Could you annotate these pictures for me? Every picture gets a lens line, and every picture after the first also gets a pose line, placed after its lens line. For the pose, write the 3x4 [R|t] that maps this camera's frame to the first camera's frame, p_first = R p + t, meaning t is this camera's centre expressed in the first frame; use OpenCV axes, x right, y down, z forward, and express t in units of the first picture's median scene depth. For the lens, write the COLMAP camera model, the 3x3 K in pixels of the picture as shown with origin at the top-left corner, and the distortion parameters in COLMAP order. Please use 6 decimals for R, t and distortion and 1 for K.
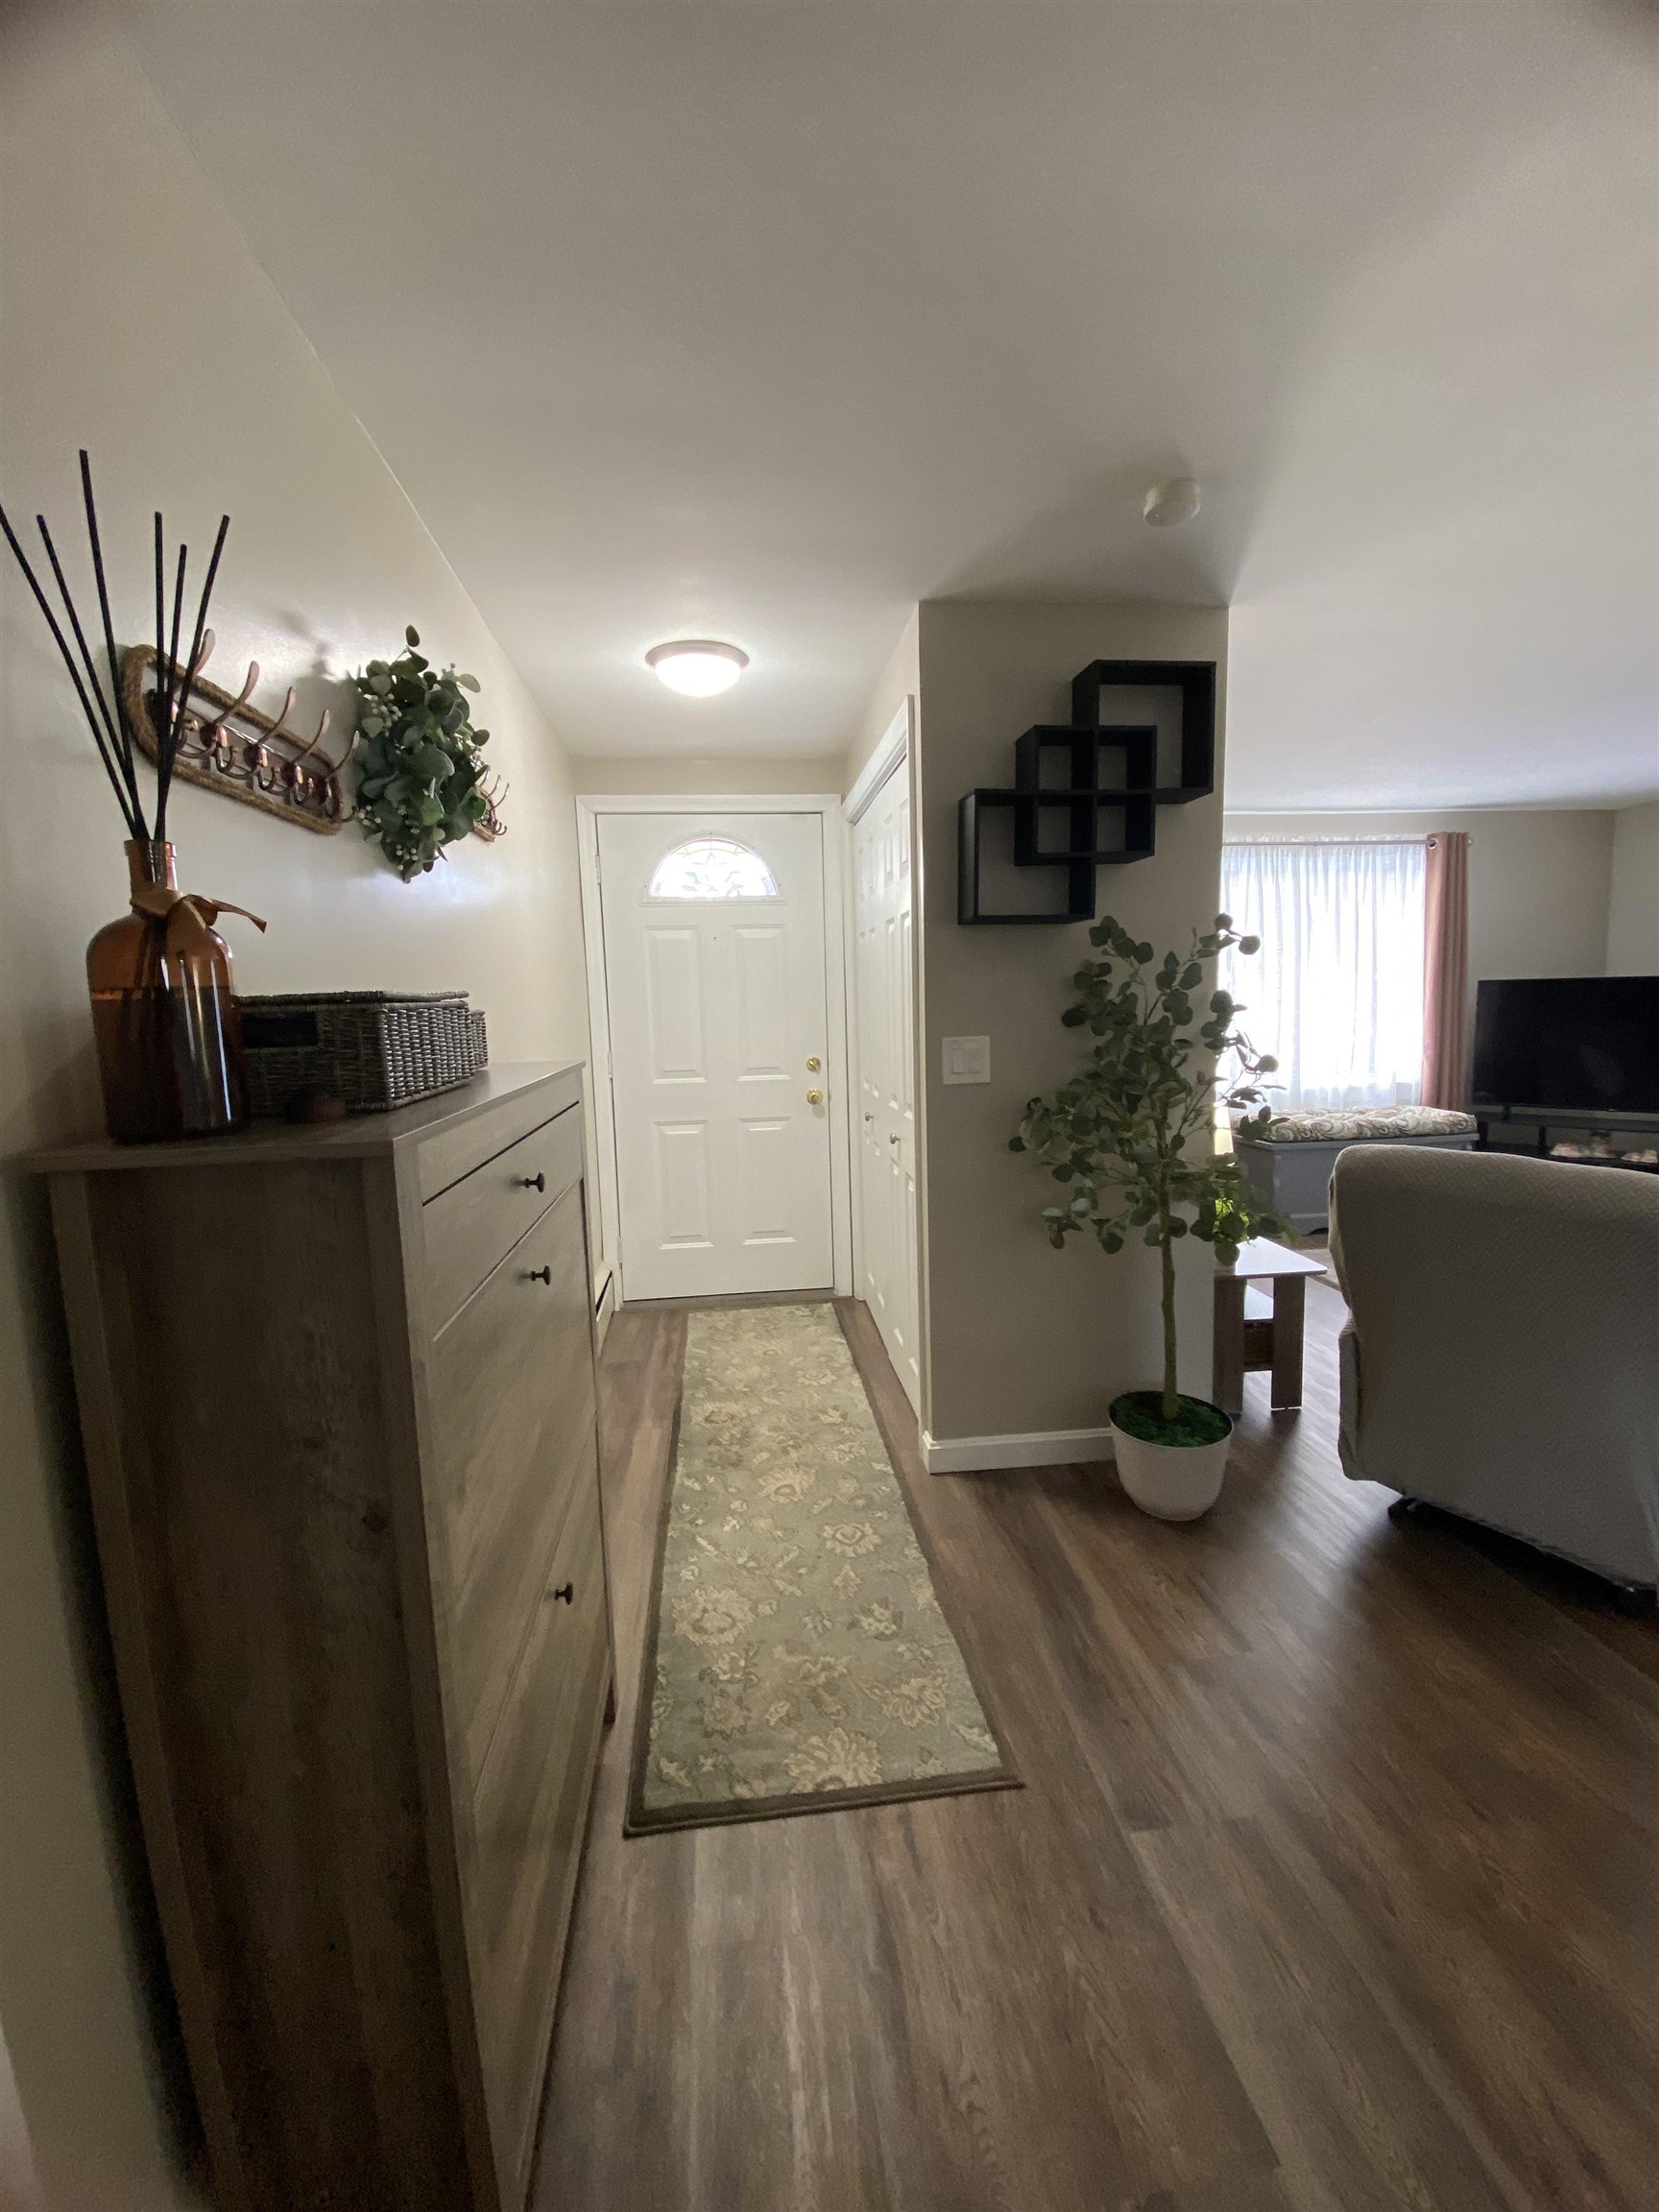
lens RADIAL K [[879.1, 0, 823.1], [0, 879.1, 1097.4], [0, 0, 1]] dist [0.030698, -0.031442]
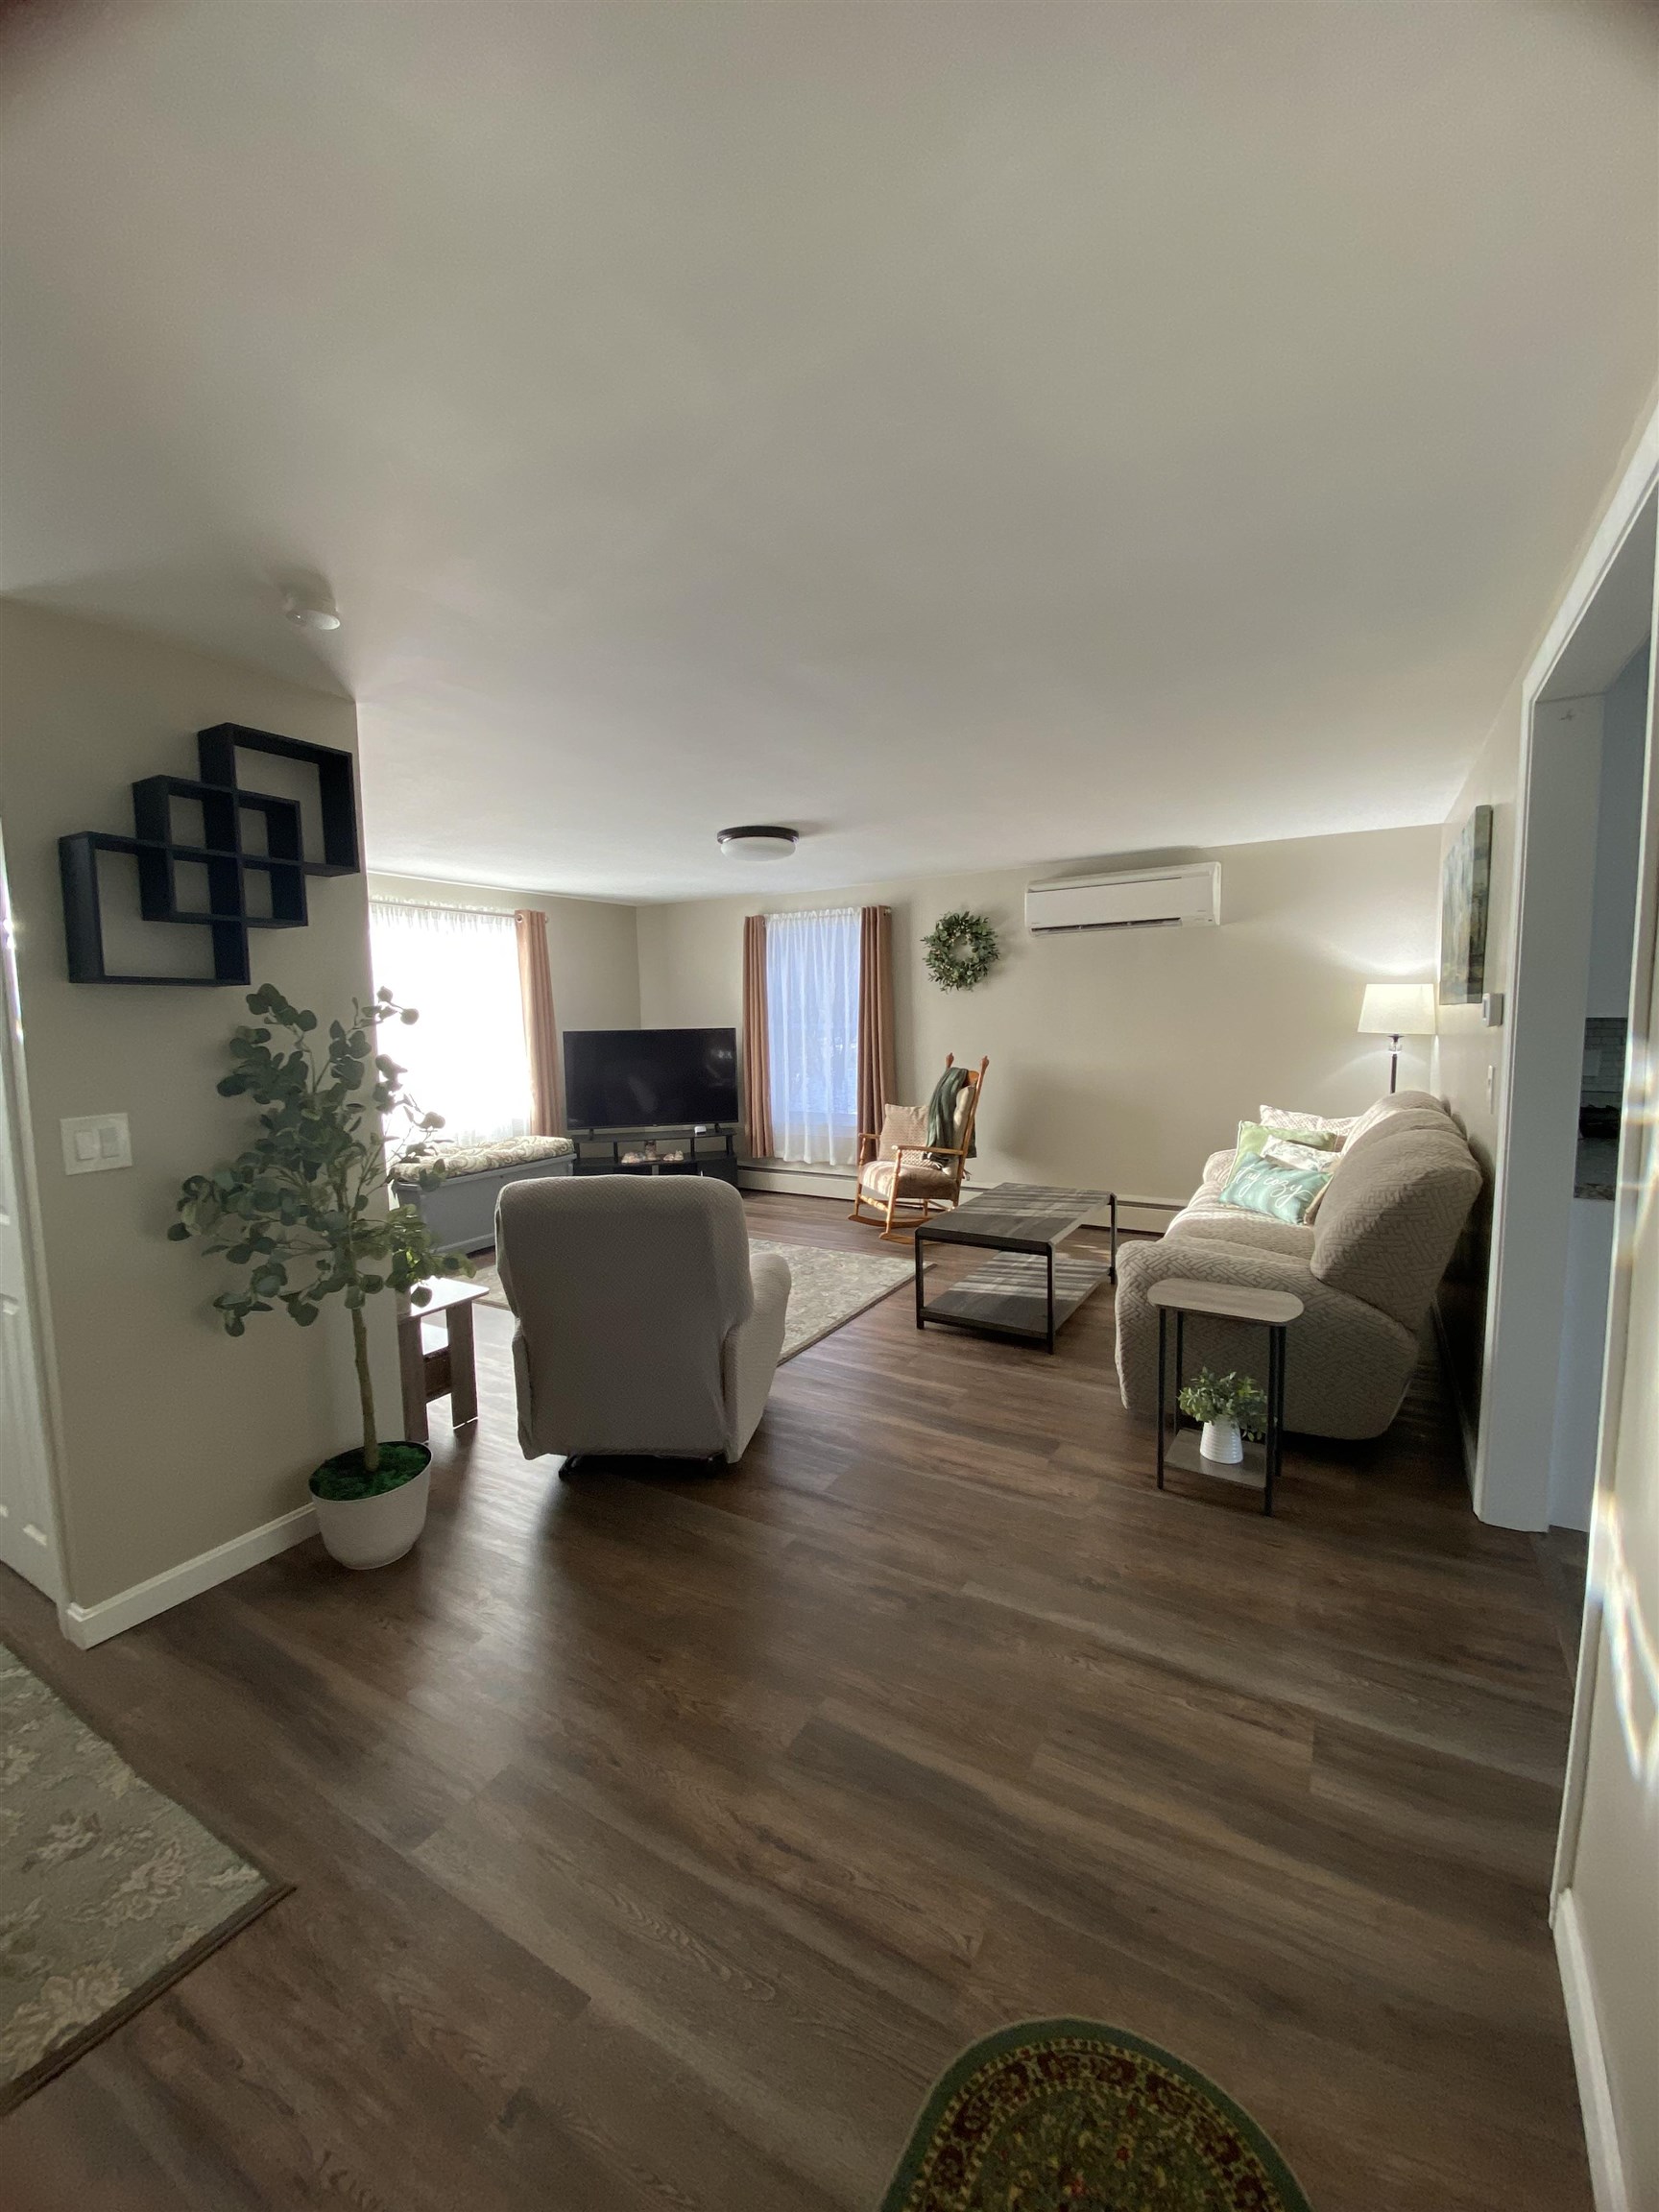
lens RADIAL K [[883.1, 0, 836.6], [0, 883.1, 1094.9], [0, 0, 1]] dist [-0.051552, 0.000129]
pose [[0.582576, -0.062827, 0.810344, -0.084981], [0.099333, 0.995038, 0.005734, -0.023562], [-0.806684, 0.077153, 0.585926, -0.056244]]
